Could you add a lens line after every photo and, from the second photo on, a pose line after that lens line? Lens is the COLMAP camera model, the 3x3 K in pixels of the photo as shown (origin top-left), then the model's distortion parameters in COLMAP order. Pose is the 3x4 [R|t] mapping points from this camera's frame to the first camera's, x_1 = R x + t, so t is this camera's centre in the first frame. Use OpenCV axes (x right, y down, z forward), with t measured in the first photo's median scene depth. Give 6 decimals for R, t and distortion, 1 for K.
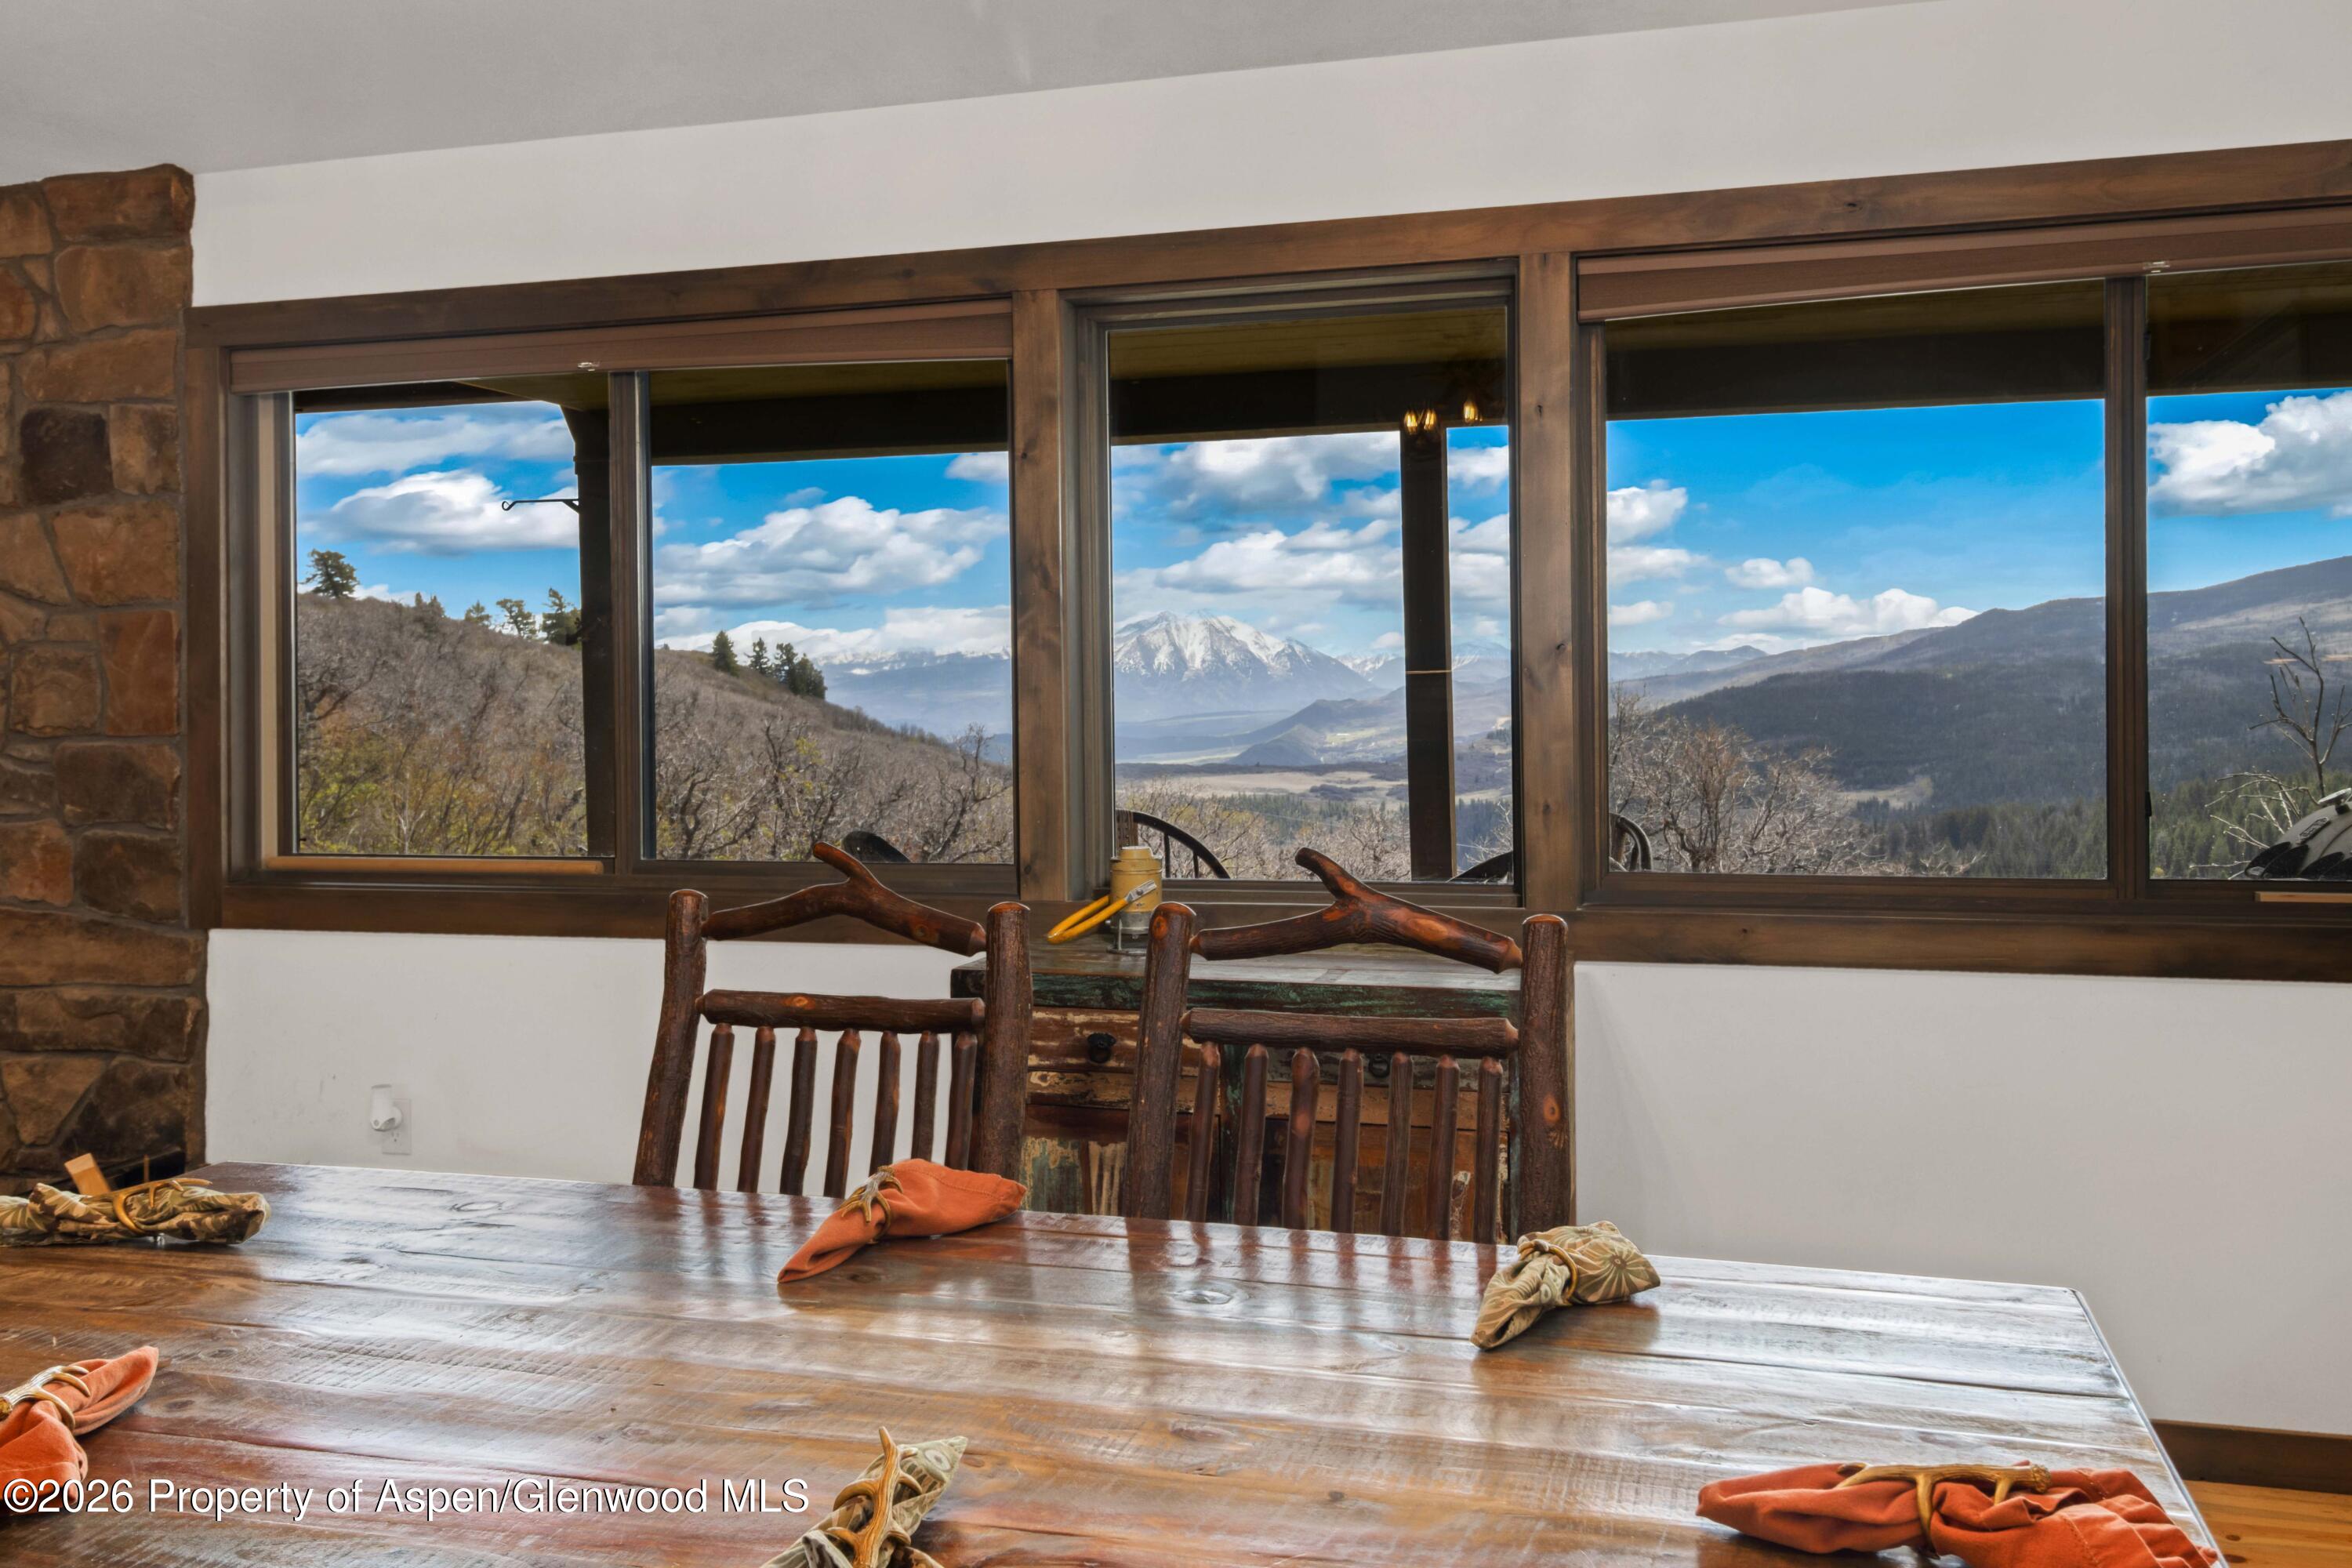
lens RADIAL K [[1944.7, 0, 1174.9], [0, 1944.7, 774.8], [0, 0, 1]] dist [-0.004375, -0.001209]
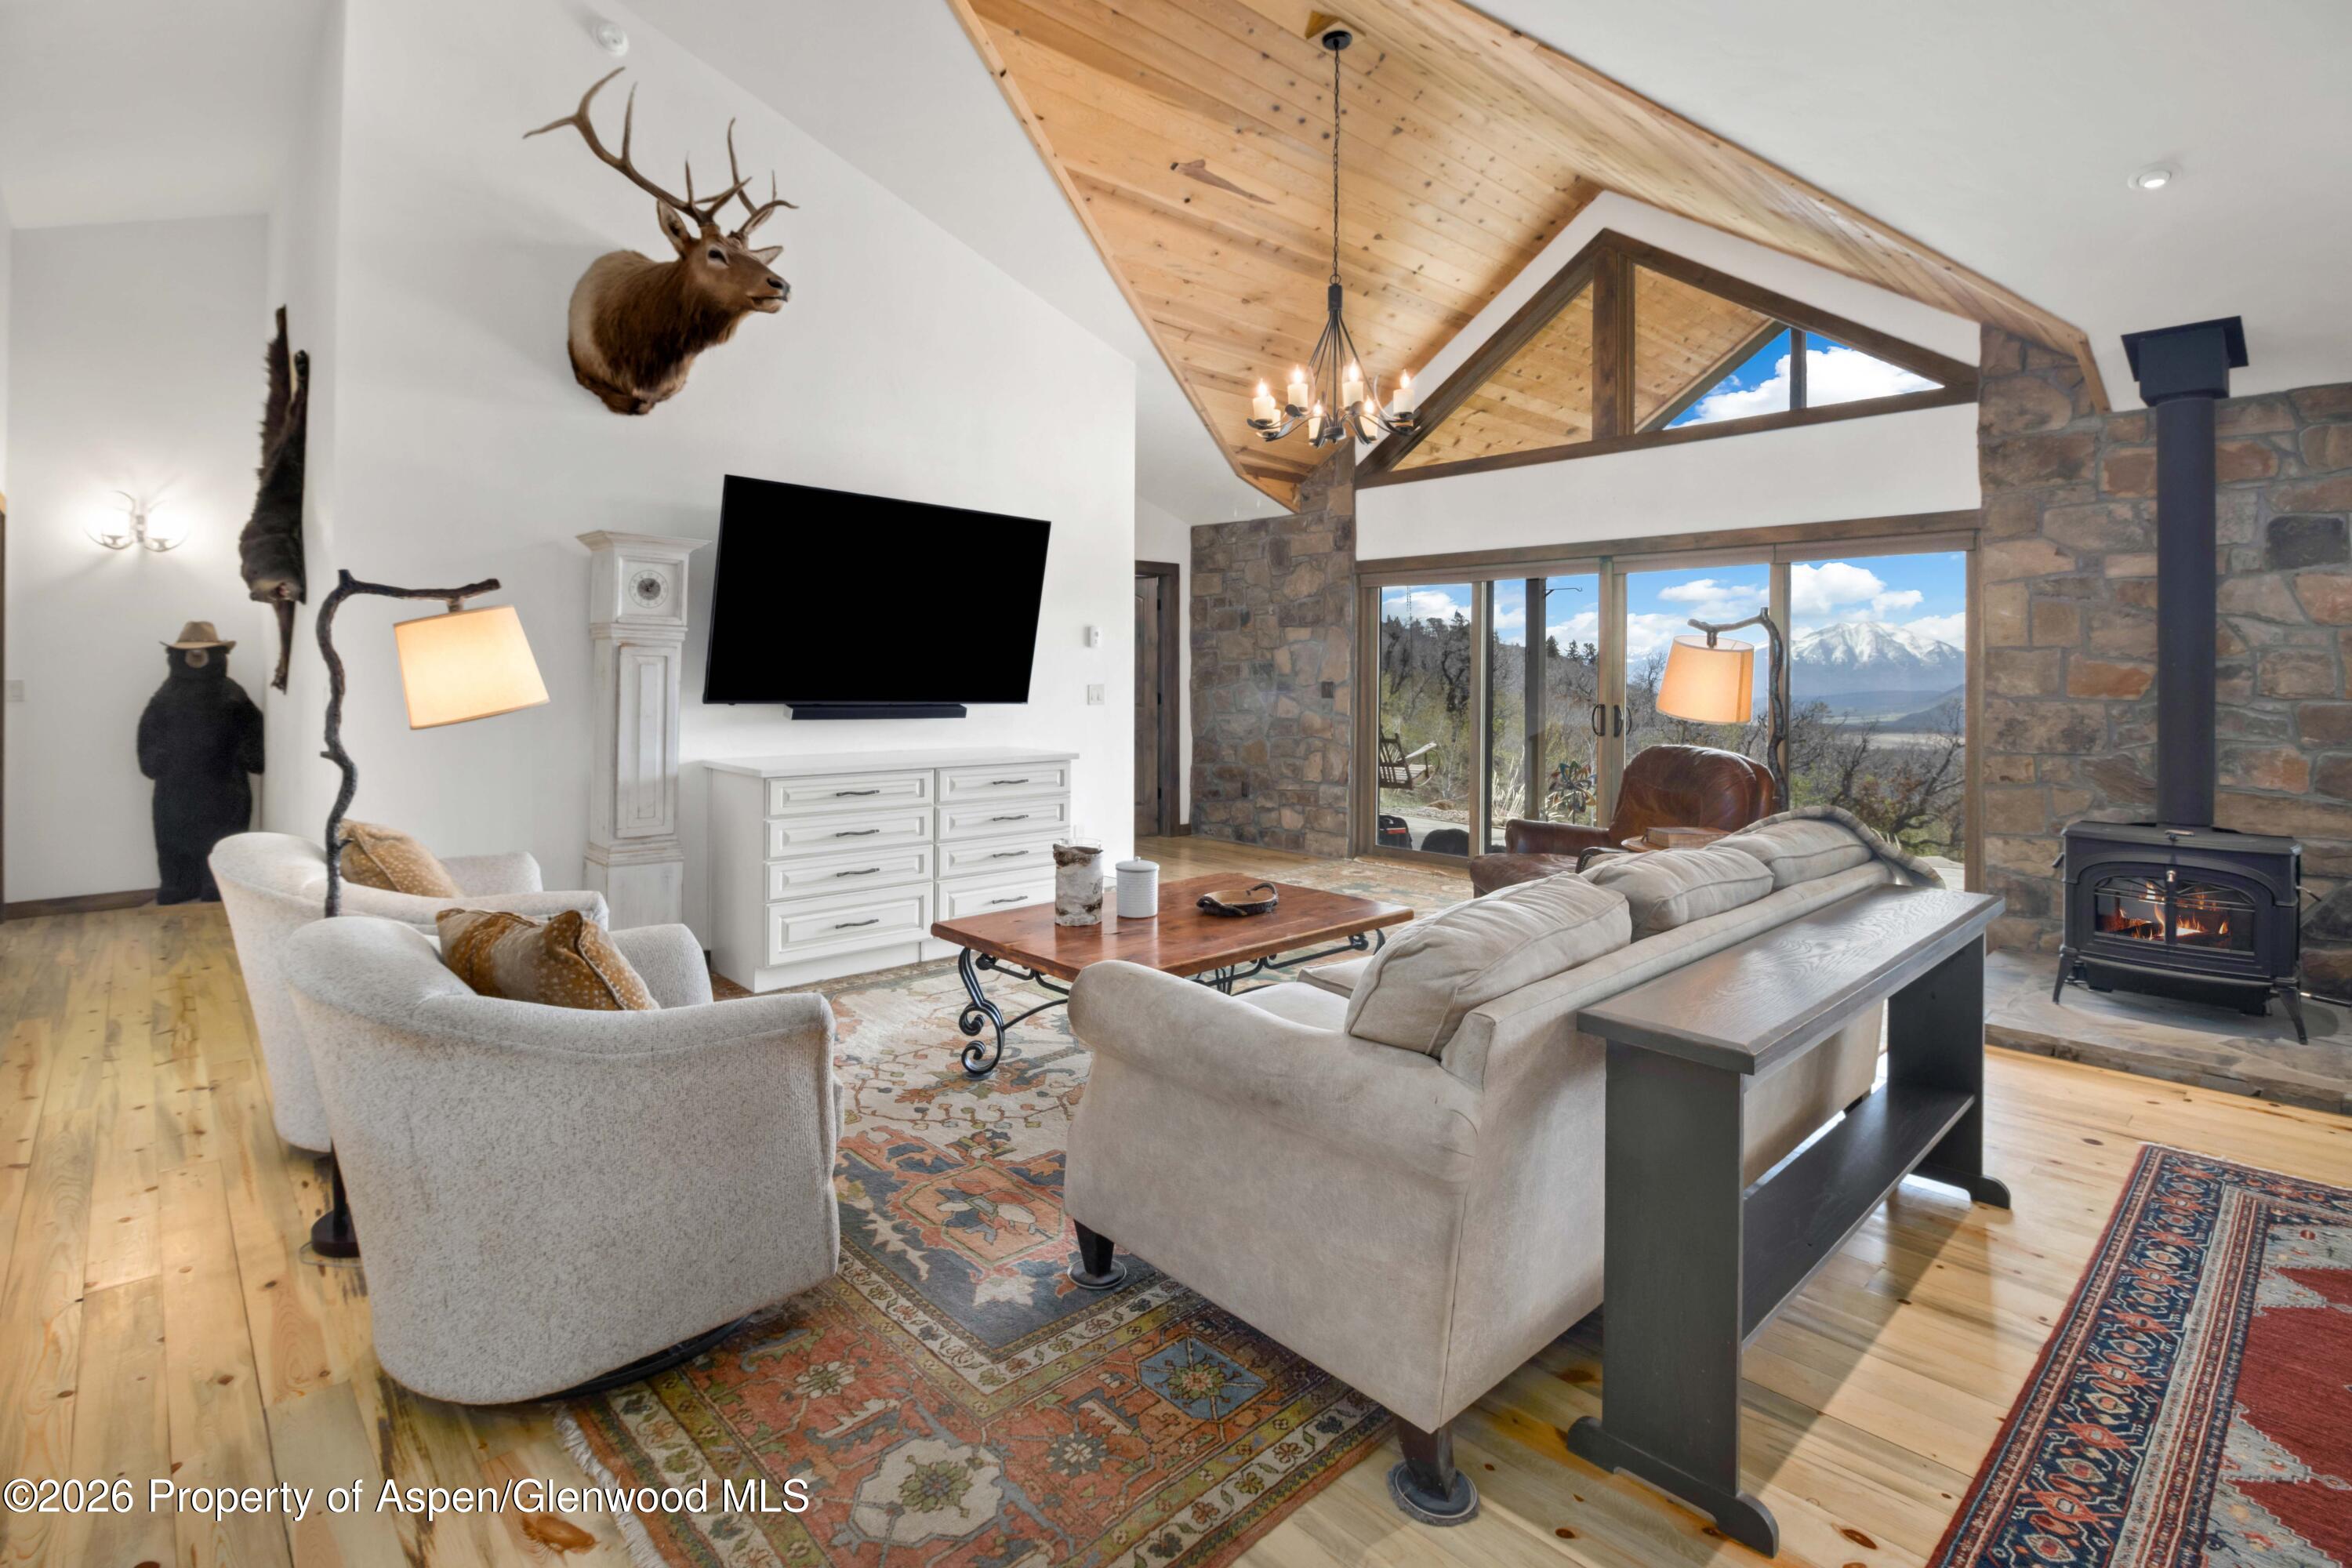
lens RADIAL K [[1119.1, 0, 1188.0], [0, 1119.1, 683.2], [0, 0, 1]] dist [-0.003070, -0.000498]
pose [[0.864784, 0.024594, -0.501541, -0.941383], [-0.040019, 0.998998, -0.020014, 0.027427], [0.500546, 0.037379, 0.864902, -0.398421]]
